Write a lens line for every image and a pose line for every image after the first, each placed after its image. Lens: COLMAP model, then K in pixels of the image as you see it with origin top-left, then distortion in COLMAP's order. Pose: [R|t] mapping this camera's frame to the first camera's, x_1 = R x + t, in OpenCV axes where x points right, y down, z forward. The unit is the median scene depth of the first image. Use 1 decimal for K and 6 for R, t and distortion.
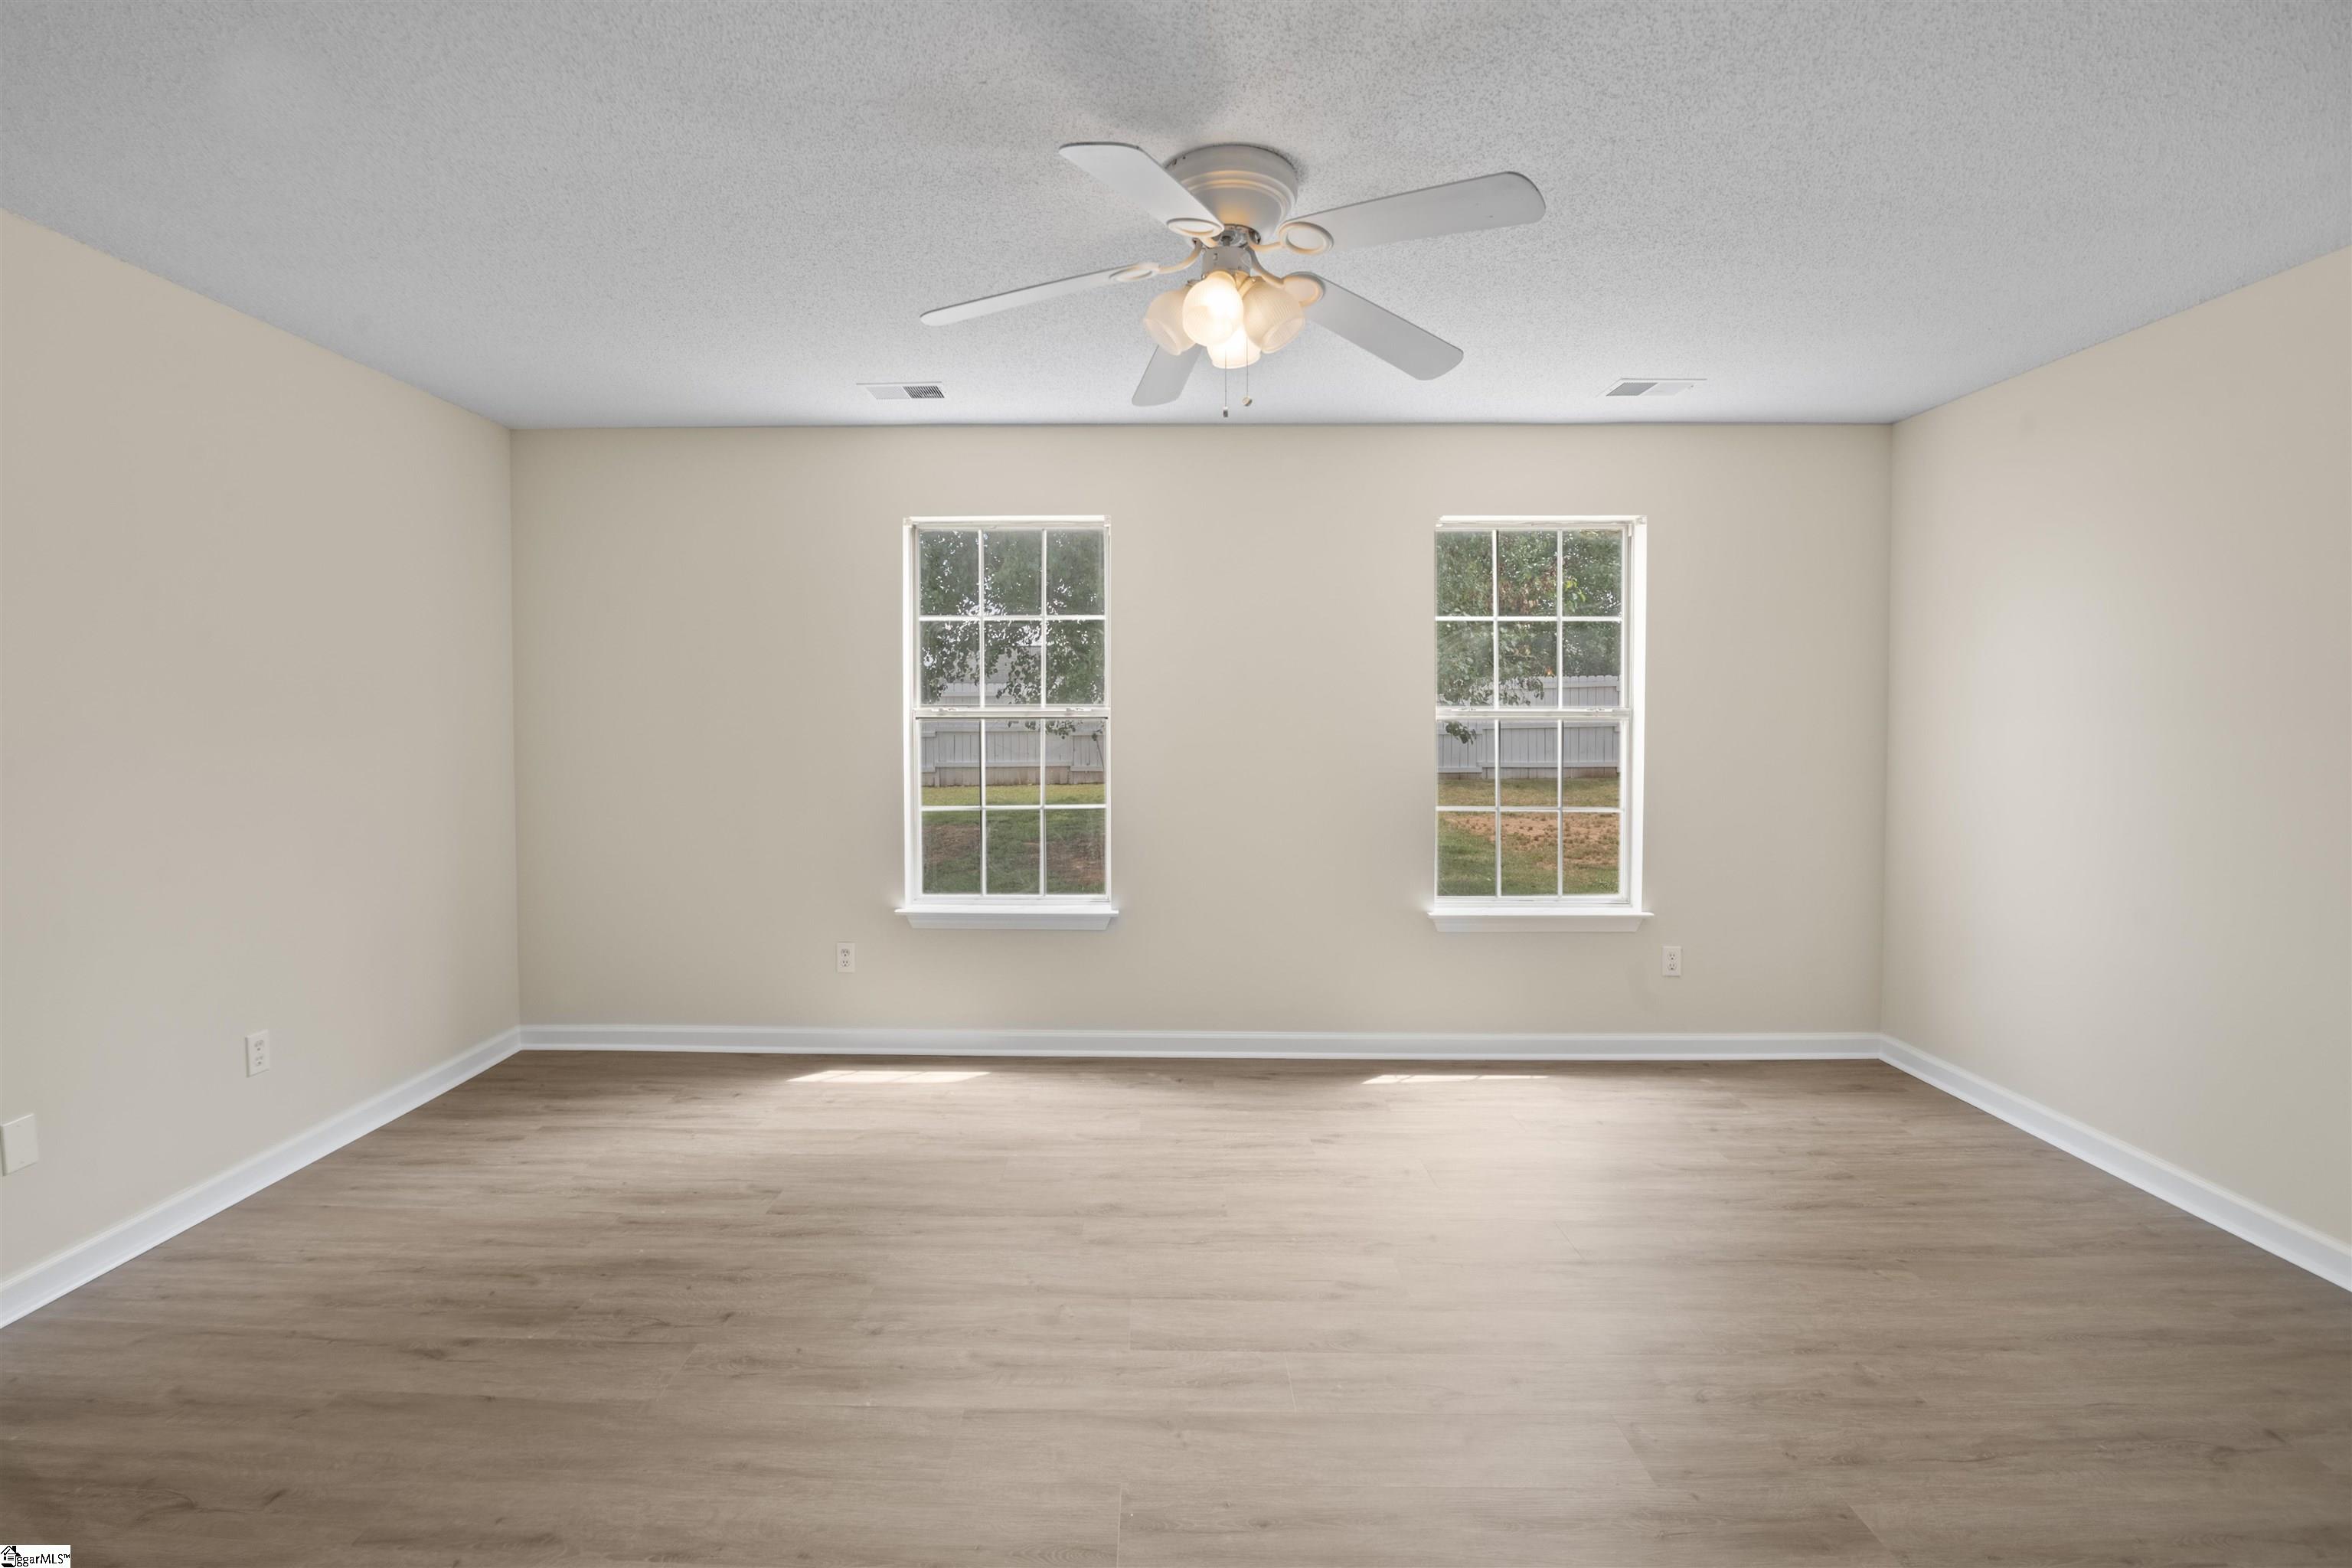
lens RADIAL K [[1080.6, 0, 1176.0], [0, 1080.6, 784.0], [0, 0, 1]] dist [-0.000659, -0.019444]
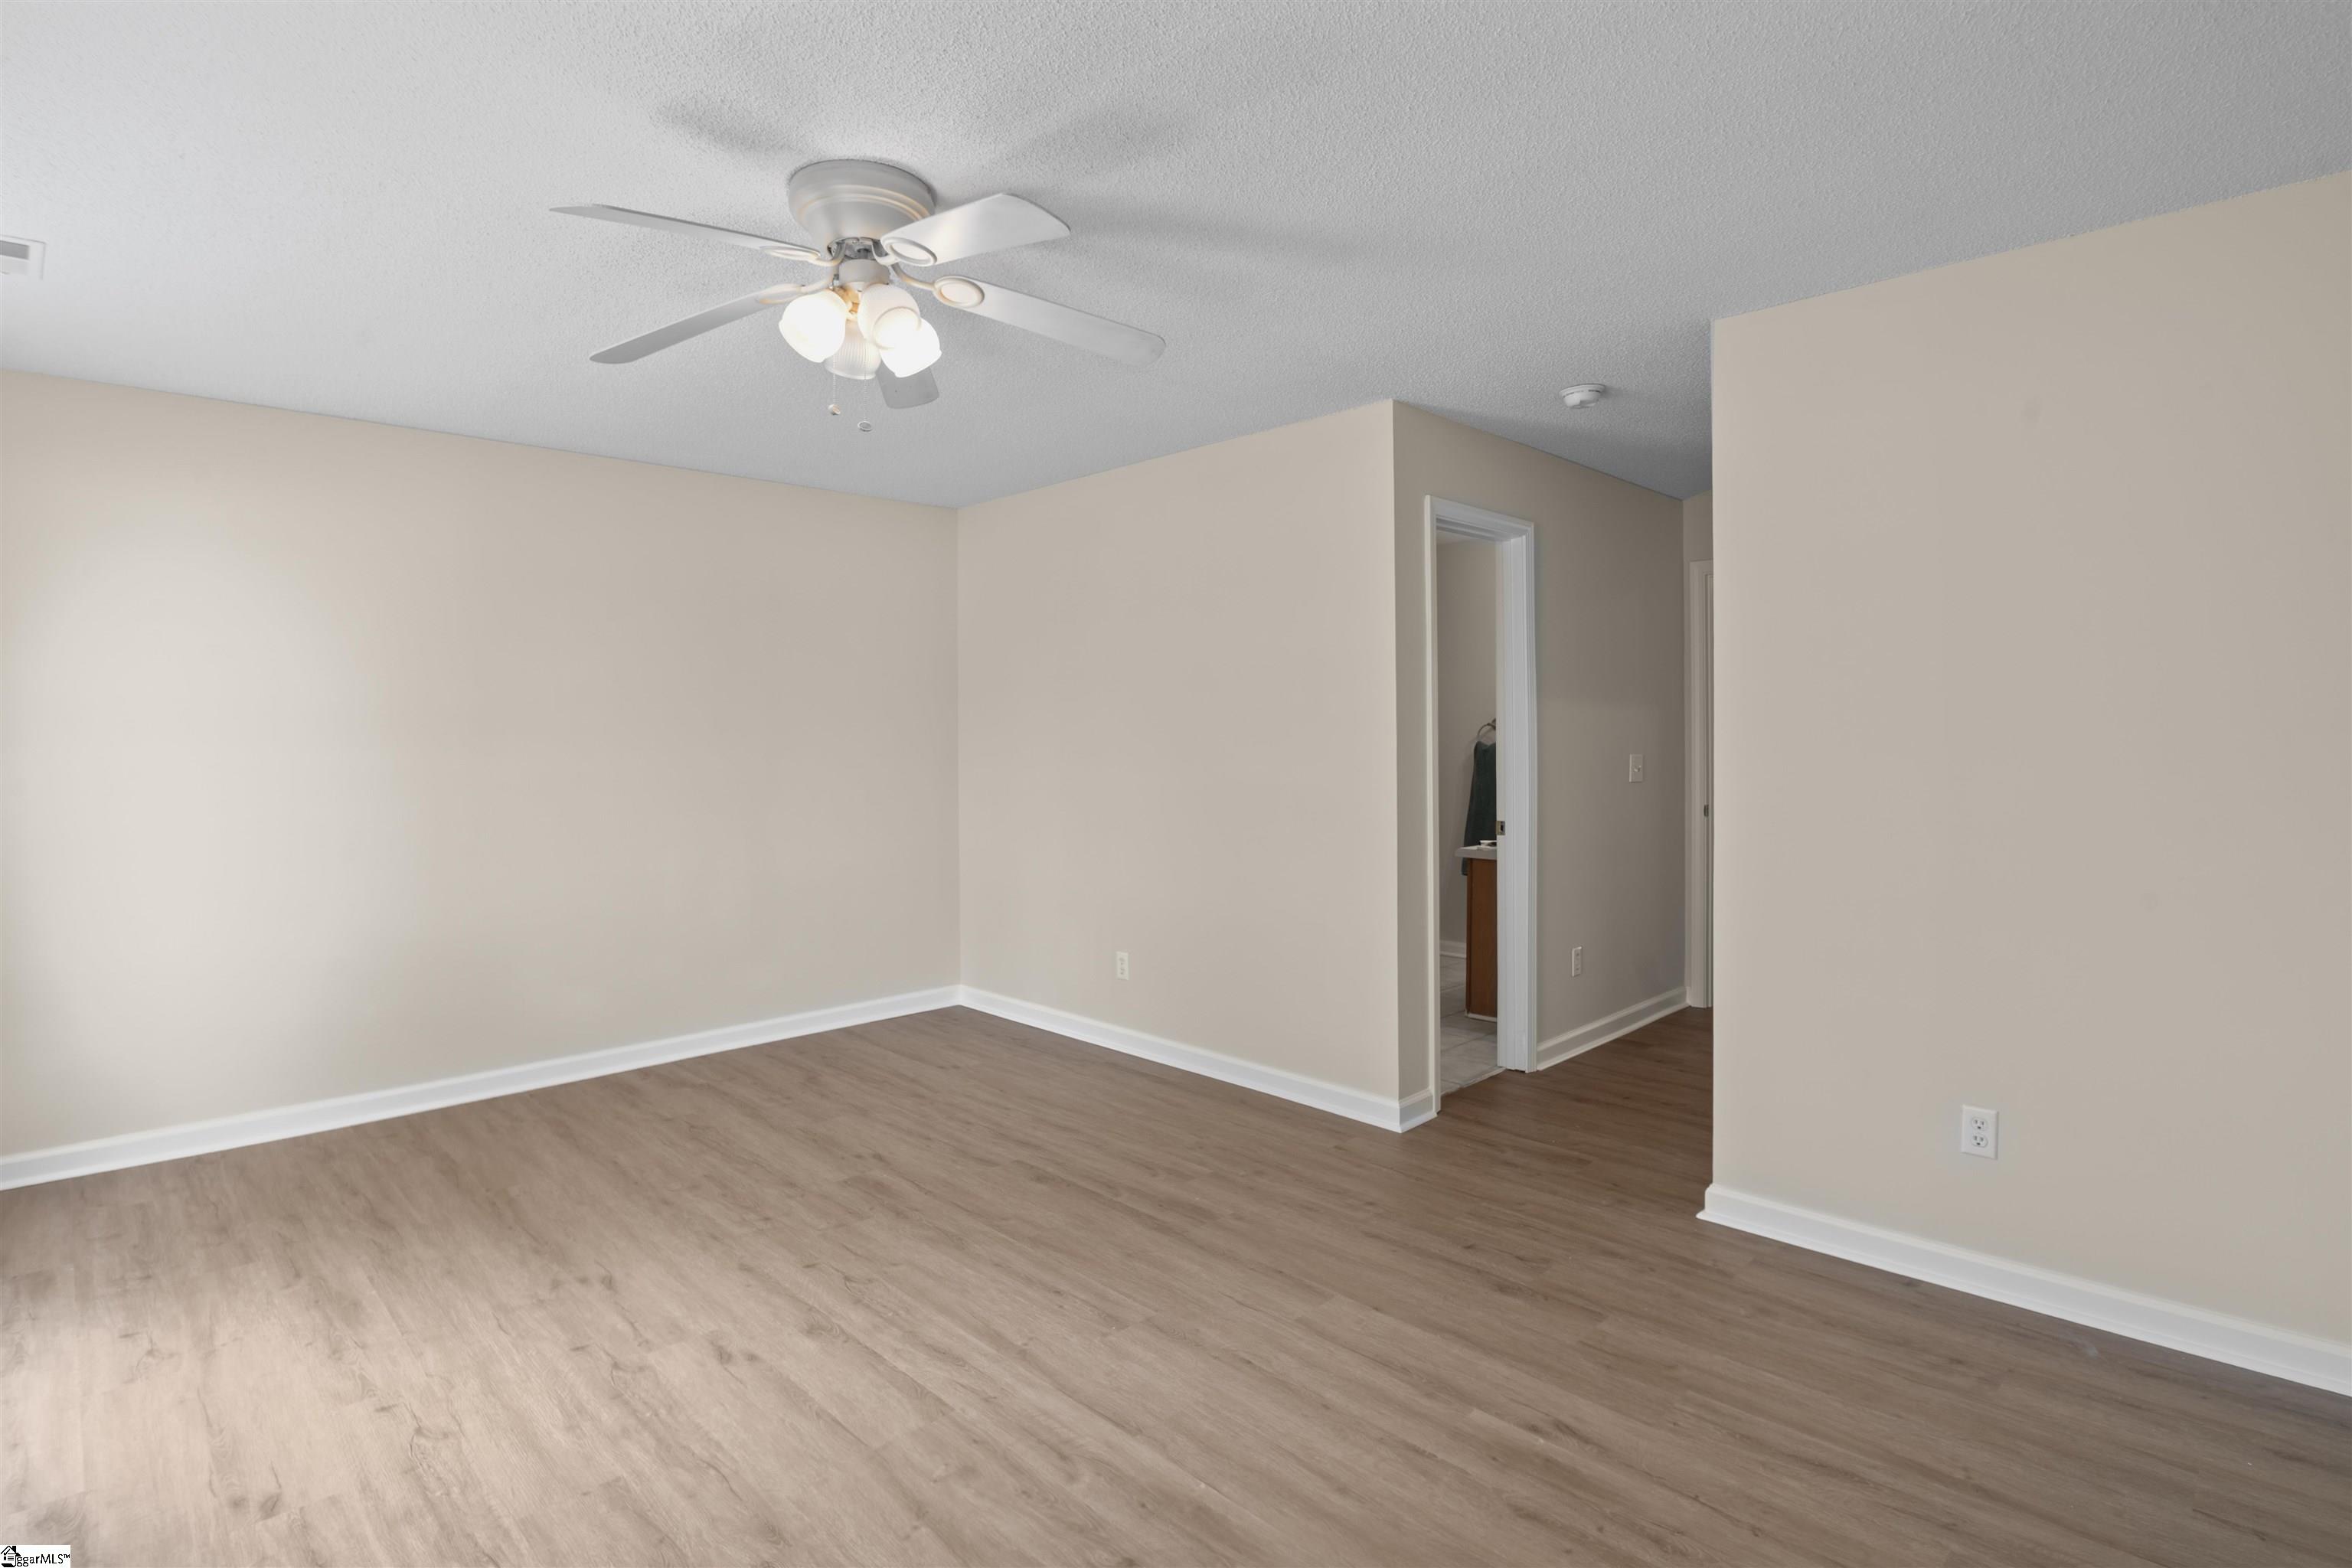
lens RADIAL K [[1145.8, 0, 1175.3], [0, 1145.8, 730.7], [0, 0, 1]] dist [-0.035698, -0.000358]
pose [[-0.727966, 0.007106, 0.685577, -0.907074], [0.051508, 0.997687, 0.044352, -0.104943], [-0.683676, 0.067599, -0.726648, 1.627386]]
